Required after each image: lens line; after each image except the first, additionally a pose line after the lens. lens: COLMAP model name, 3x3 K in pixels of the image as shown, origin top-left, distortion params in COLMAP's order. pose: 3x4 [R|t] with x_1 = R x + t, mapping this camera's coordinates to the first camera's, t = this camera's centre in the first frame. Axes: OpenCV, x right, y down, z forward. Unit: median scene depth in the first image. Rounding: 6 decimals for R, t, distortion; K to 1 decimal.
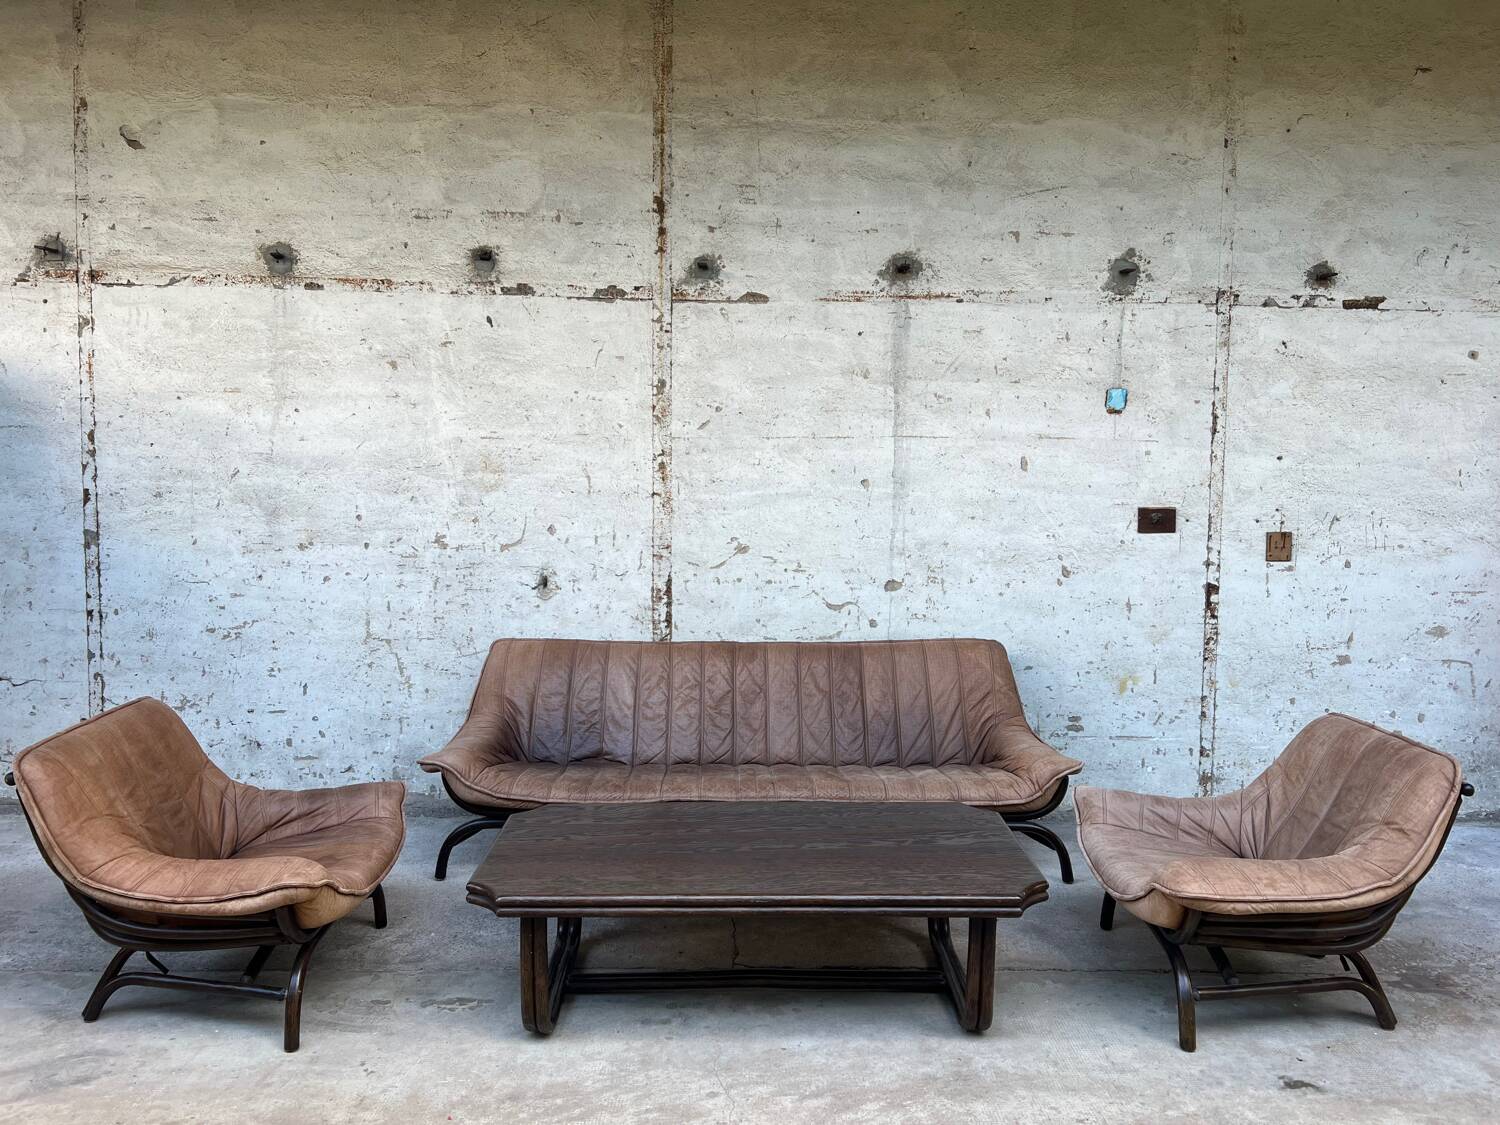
lens RADIAL K [[1126.6, 0, 757.7], [0, 1126.6, 564.6], [0, 0, 1]] dist [0.052872, -0.064646]
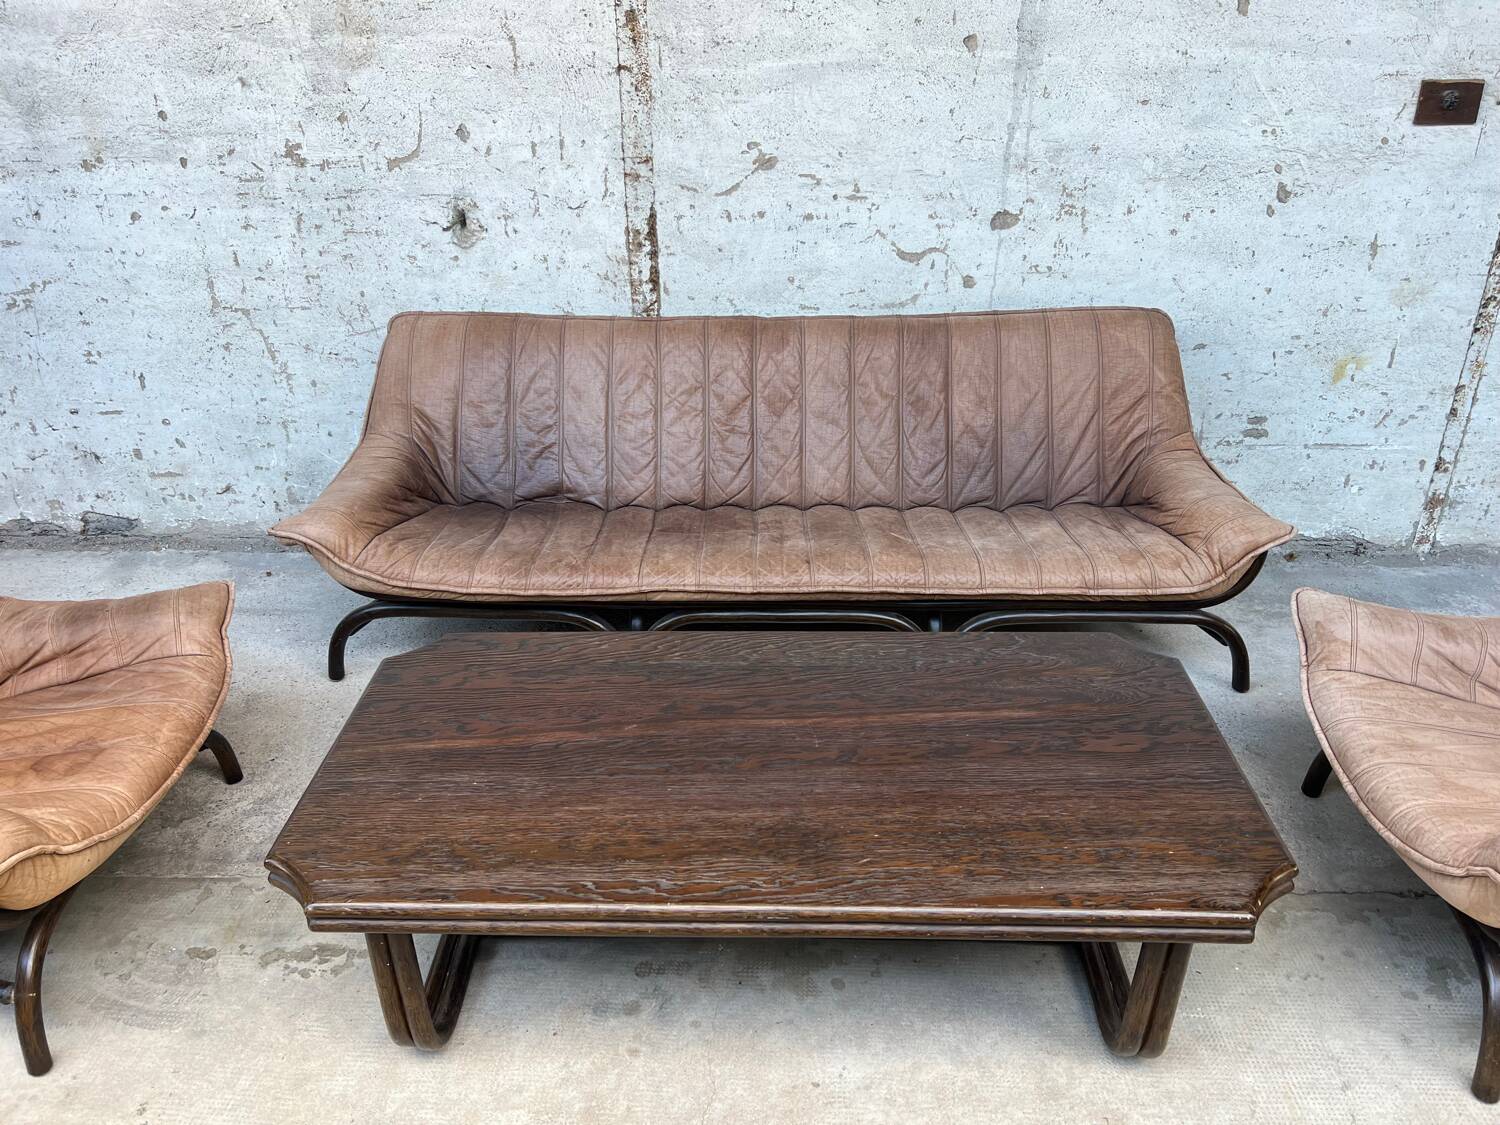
lens RADIAL K [[1126.6, 0, 750.1], [0, 1126.6, 574.2], [0, 0, 1]] dist [0.052872, -0.064646]
pose [[0.998837, 0.005988, -0.047848, 0.009204], [0.012491, 0.926264, 0.376668, -0.039775], [0.046575, -0.376828, 0.925112, 0.328256]]
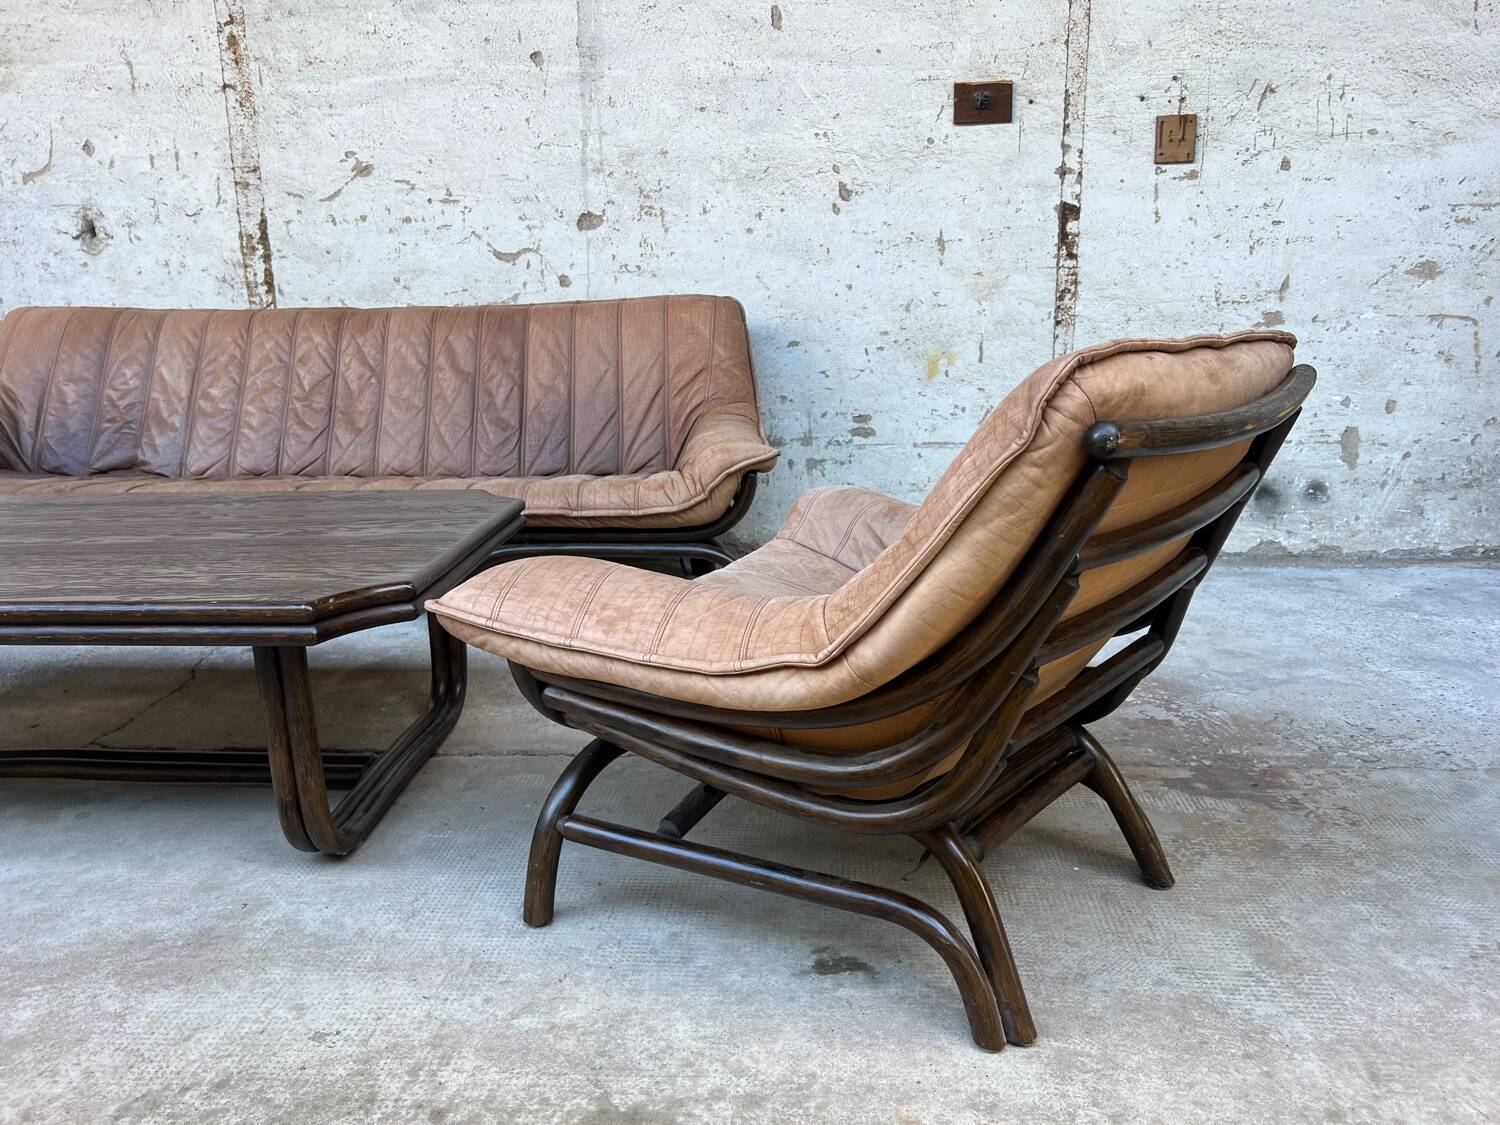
lens RADIAL K [[1126.6, 0, 769.1], [0, 1126.6, 565.6], [0, 0, 1]] dist [0.052872, -0.064646]
pose [[0.996368, -0.004899, -0.085006, 0.287404], [0.017845, 0.988187, 0.152213, 0.122183], [0.083256, -0.153177, 0.984685, 0.315482]]
